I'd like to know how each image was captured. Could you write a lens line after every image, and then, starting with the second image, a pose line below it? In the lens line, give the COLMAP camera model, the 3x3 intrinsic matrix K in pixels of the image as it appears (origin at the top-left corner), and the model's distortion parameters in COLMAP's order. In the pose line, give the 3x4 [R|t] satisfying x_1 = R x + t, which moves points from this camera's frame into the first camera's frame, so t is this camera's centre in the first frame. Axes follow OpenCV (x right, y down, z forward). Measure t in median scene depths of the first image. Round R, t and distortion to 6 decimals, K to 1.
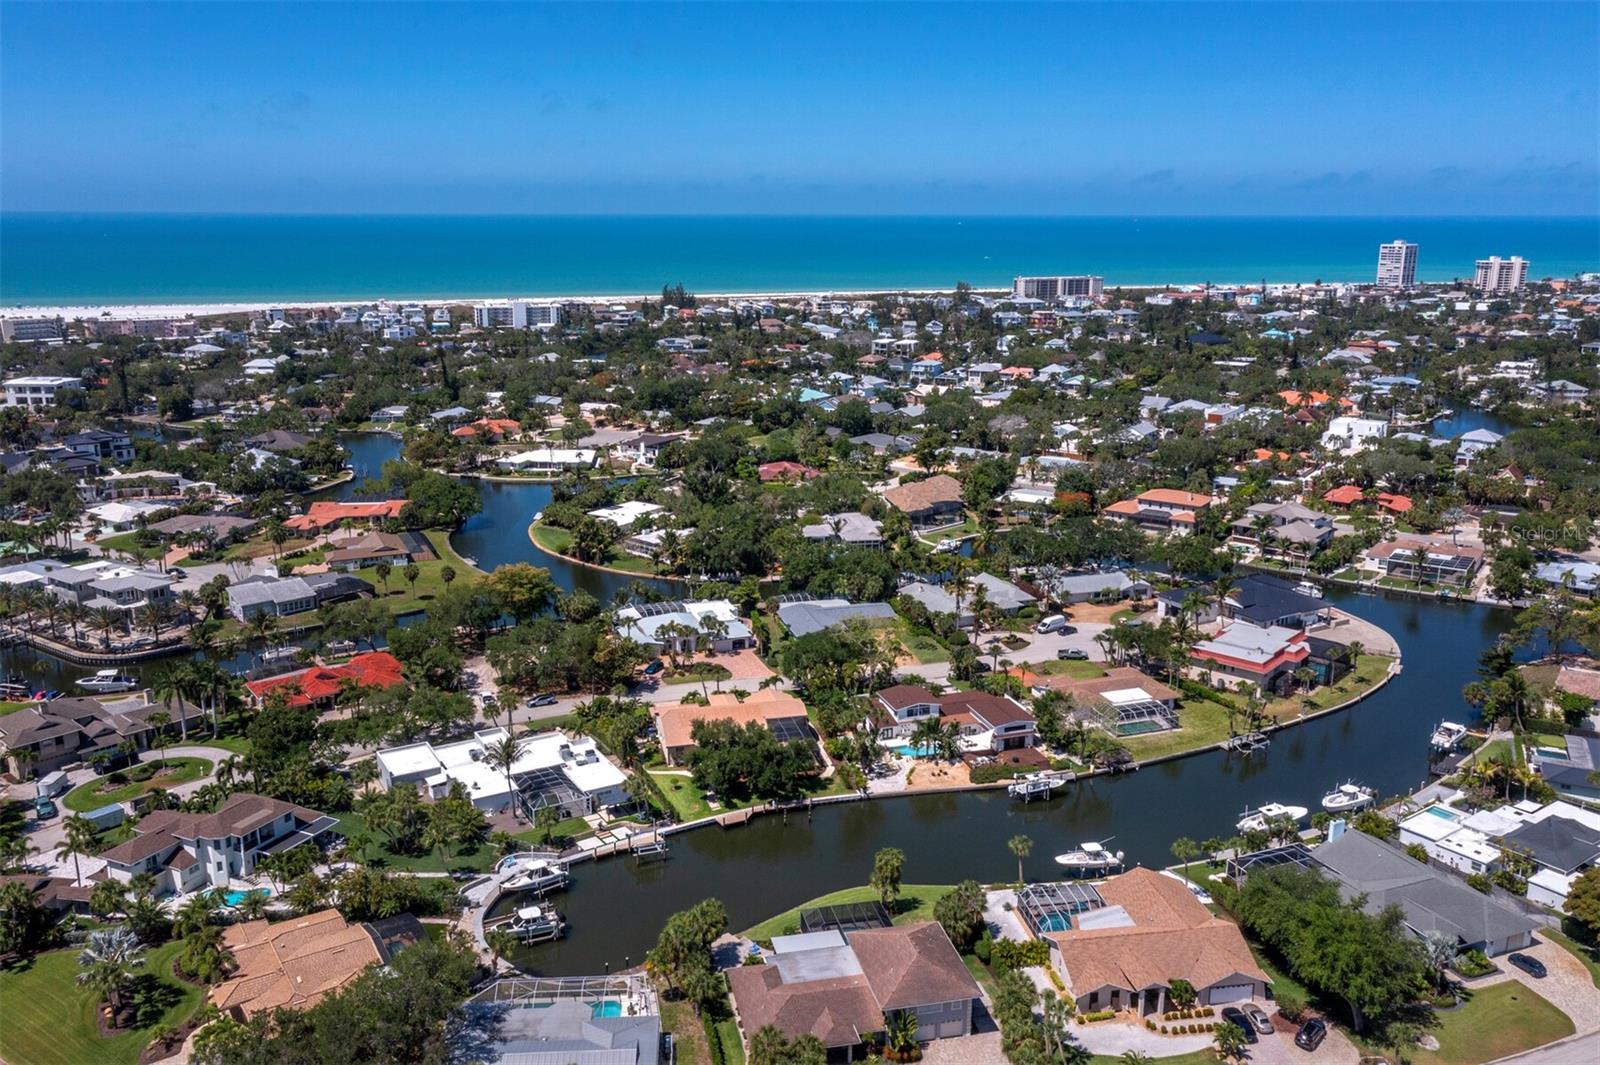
lens RADIAL K [[1281.4, 0, 800.0], [0, 1281.4, 532.5], [0, 0, 1]] dist [-0.013032, 0.059207]
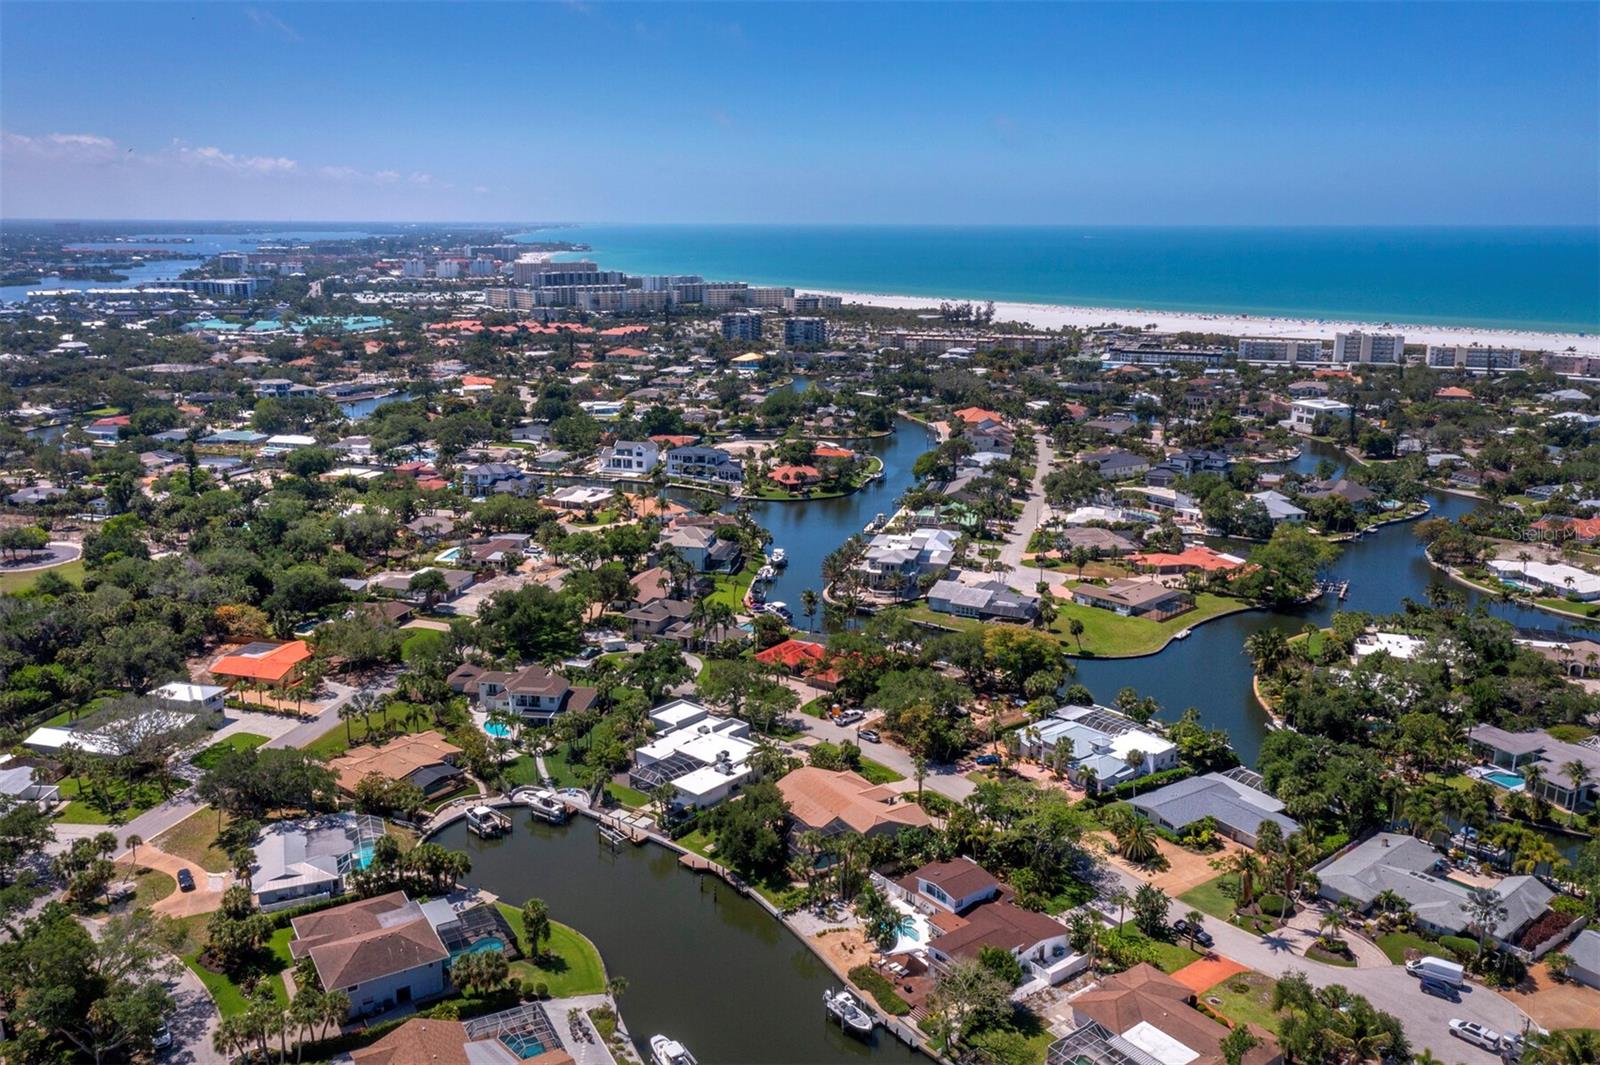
lens RADIAL K [[1253.0, 0, 800.0], [0, 1253.0, 532.5], [0, 0, 1]] dist [-0.001736, 0.001655]
pose [[0.323461, 0.225038, -0.919092, 0.706953], [-0.231461, 0.960618, 0.153747, -0.181705], [0.917496, 0.163003, 0.362811, 0.517285]]
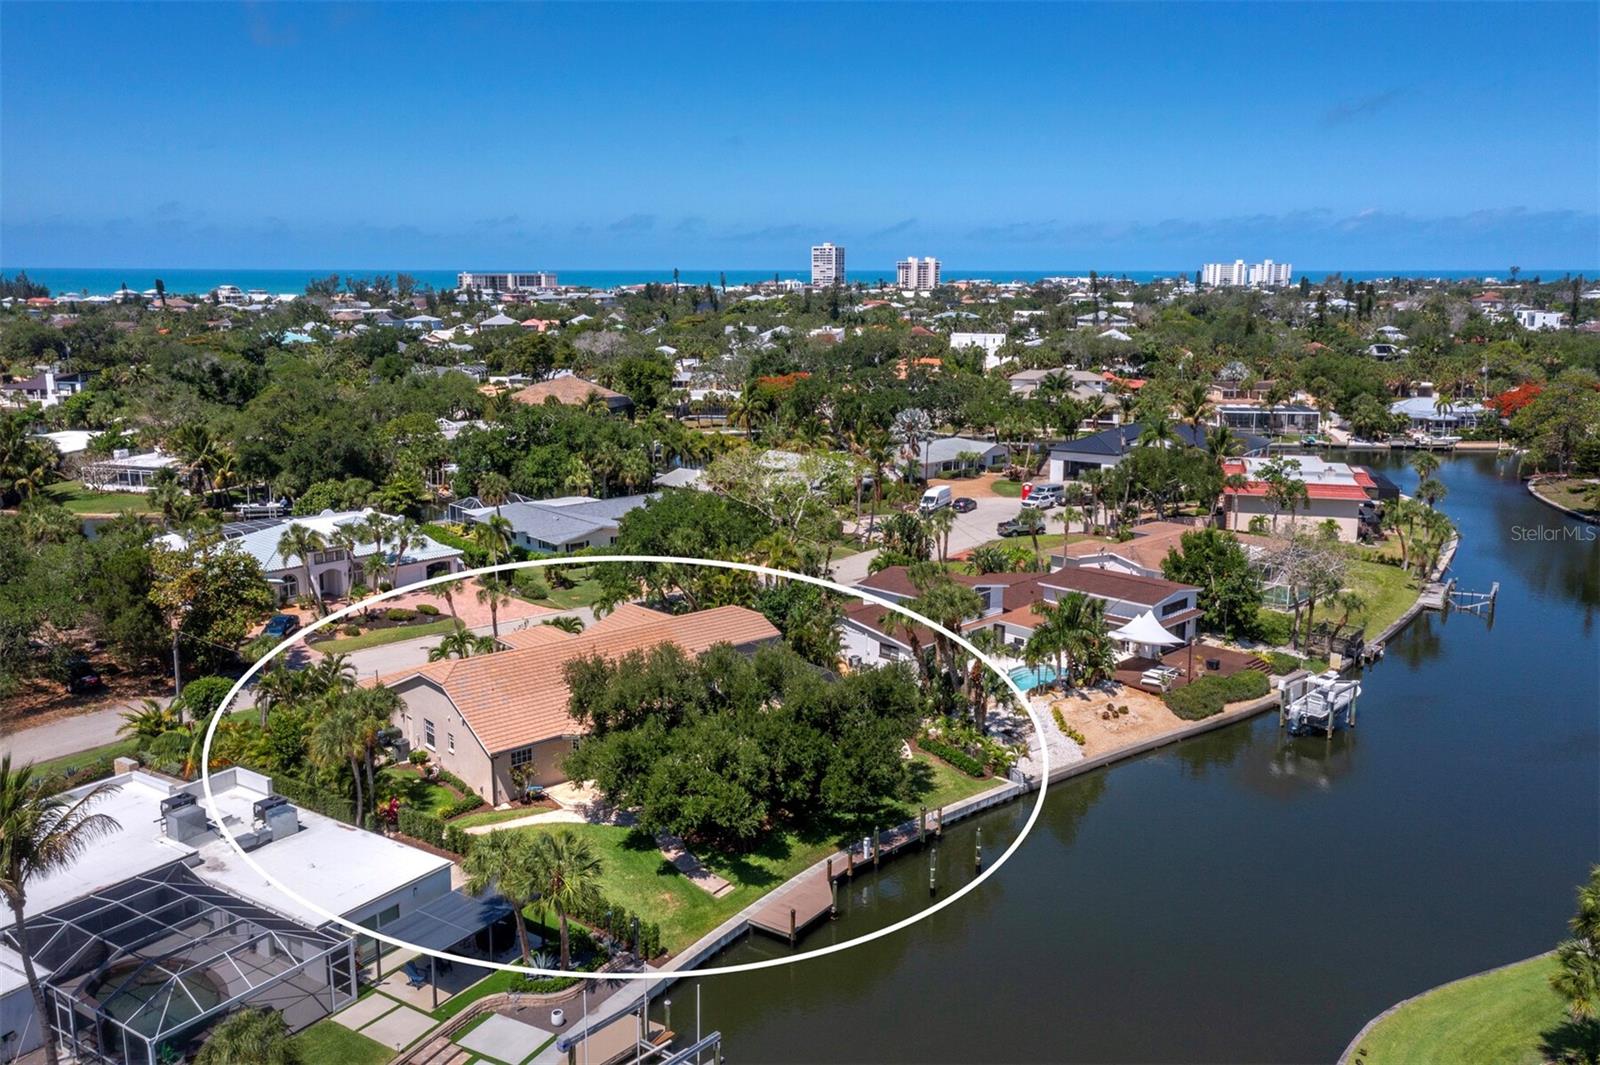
lens RADIAL K [[1297.6, 0, 800.0], [0, 1297.6, 532.5], [0, 0, 1]] dist [-0.010607, 0.055438]
pose [[0.895615, -0.089718, 0.435688, -0.151107], [0.107643, 0.994051, -0.016578, 0.103883], [-0.431609, 0.061746, 0.899945, 0.544759]]
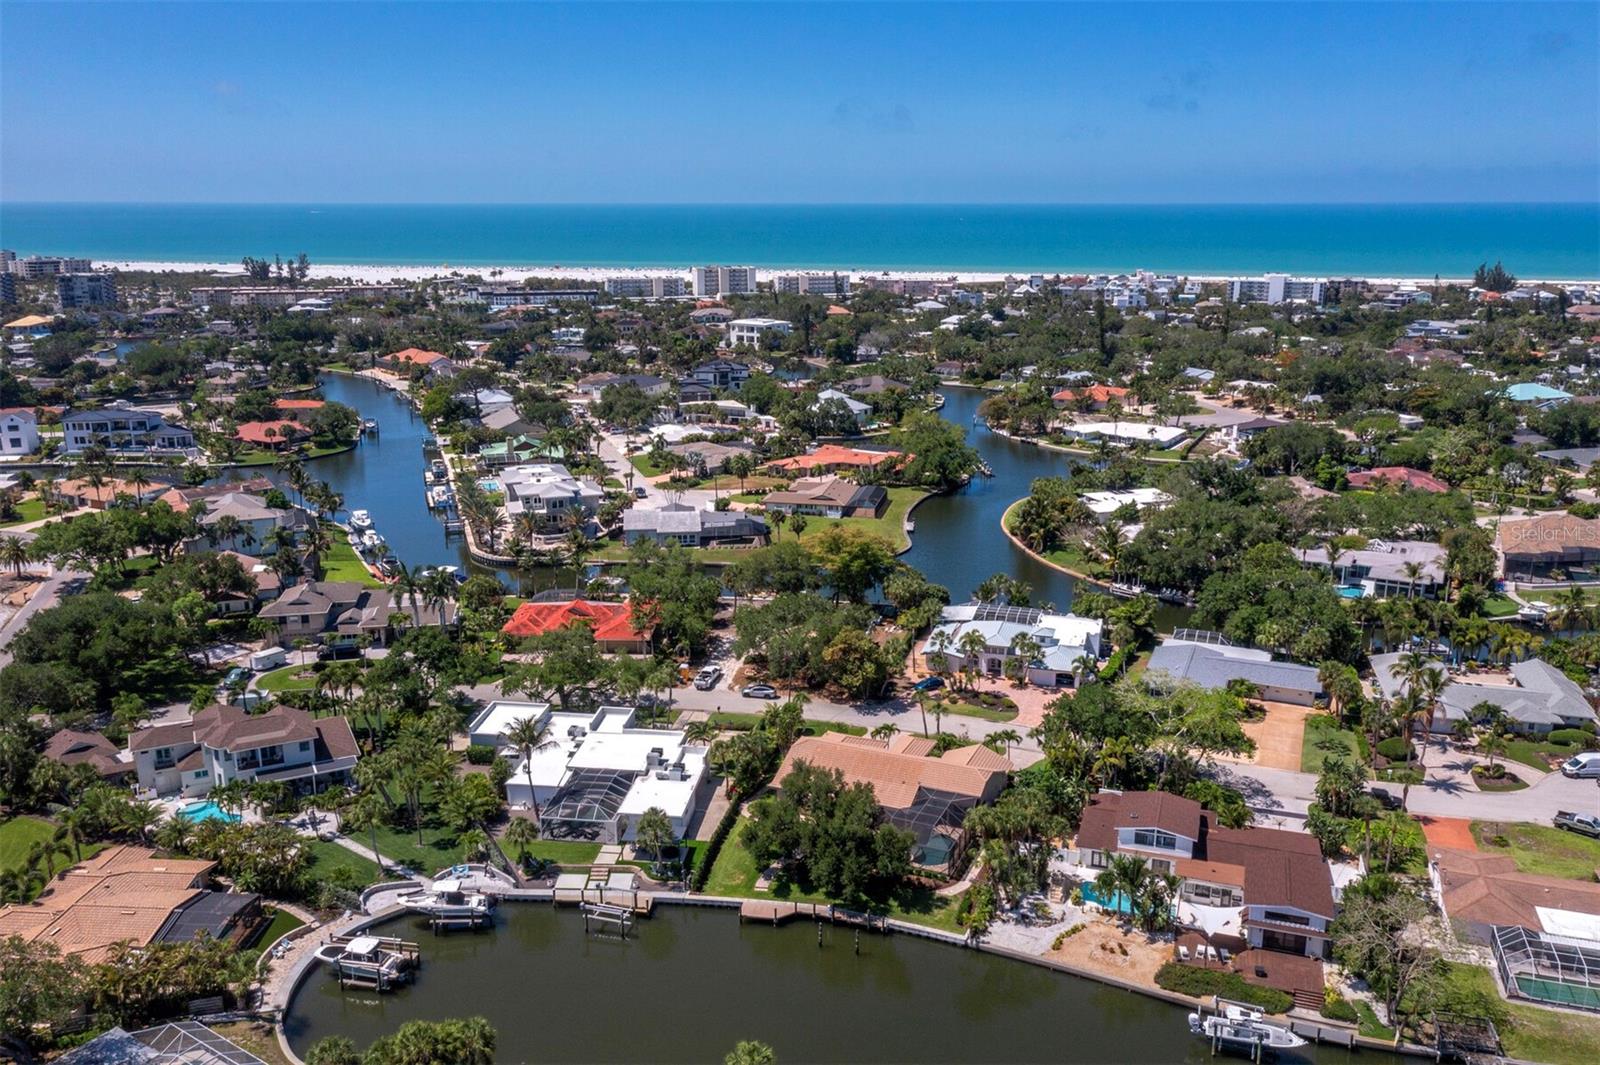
lens RADIAL K [[1266.3, 0, 800.0], [0, 1266.3, 532.5], [0, 0, 1]] dist [-0.011267, 0.048138]
pose [[0.795986, 0.150867, -0.586213, 0.265988], [-0.144285, 0.987817, 0.058307, -0.017724], [0.587868, 0.038170, 0.808056, 0.356209]]
